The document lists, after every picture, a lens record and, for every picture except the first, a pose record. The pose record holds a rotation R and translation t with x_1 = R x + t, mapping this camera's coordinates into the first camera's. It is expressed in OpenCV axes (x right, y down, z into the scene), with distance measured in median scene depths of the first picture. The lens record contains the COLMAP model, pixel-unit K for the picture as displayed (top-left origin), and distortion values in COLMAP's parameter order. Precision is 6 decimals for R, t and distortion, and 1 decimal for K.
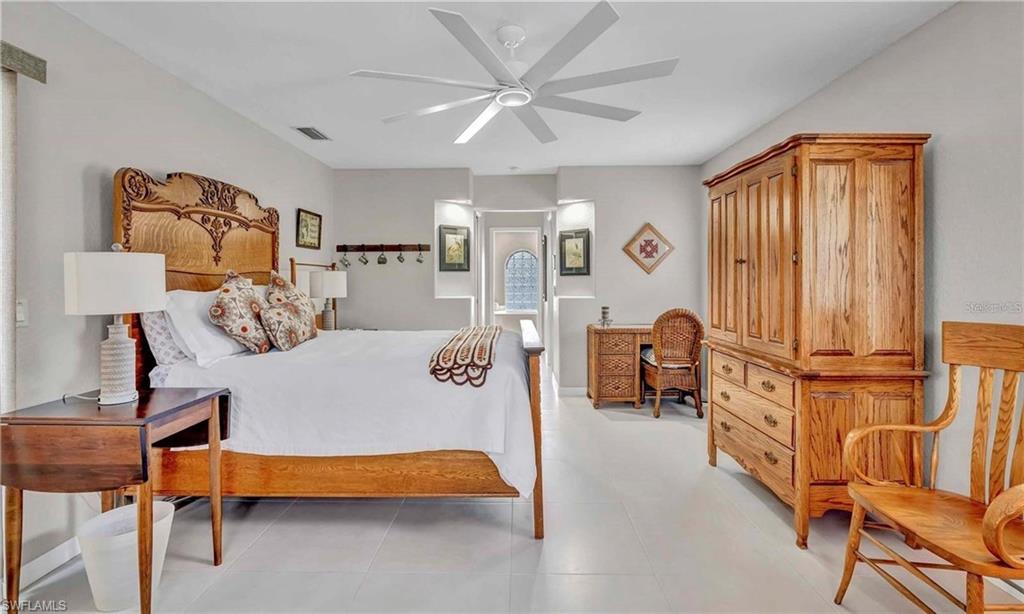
lens RADIAL K [[454.1, 0, 508.8], [0, 454.1, 280.2], [0, 0, 1]] dist [-0.002081, -0.000766]
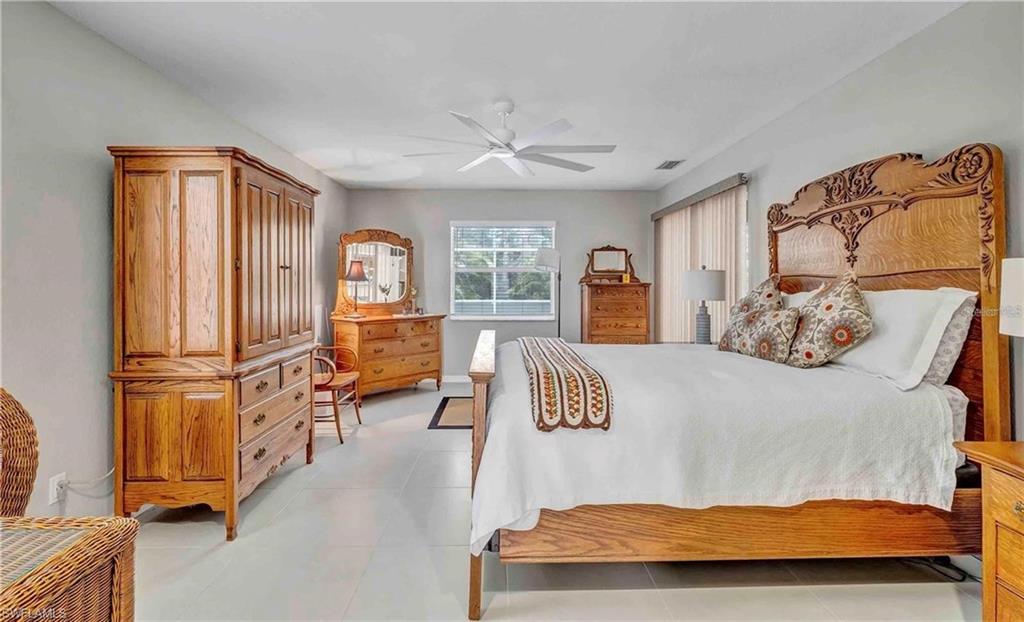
lens RADIAL K [[457.2, 0, 503.8], [0, 457.2, 283.6], [0, 0, 1]] dist [-0.003729, -0.000573]
pose [[-0.999524, 0.003043, -0.030695, 0.039289], [0.002874, 0.999981, 0.005523, -0.007556], [0.030711, 0.005432, -0.999514, 1.878954]]
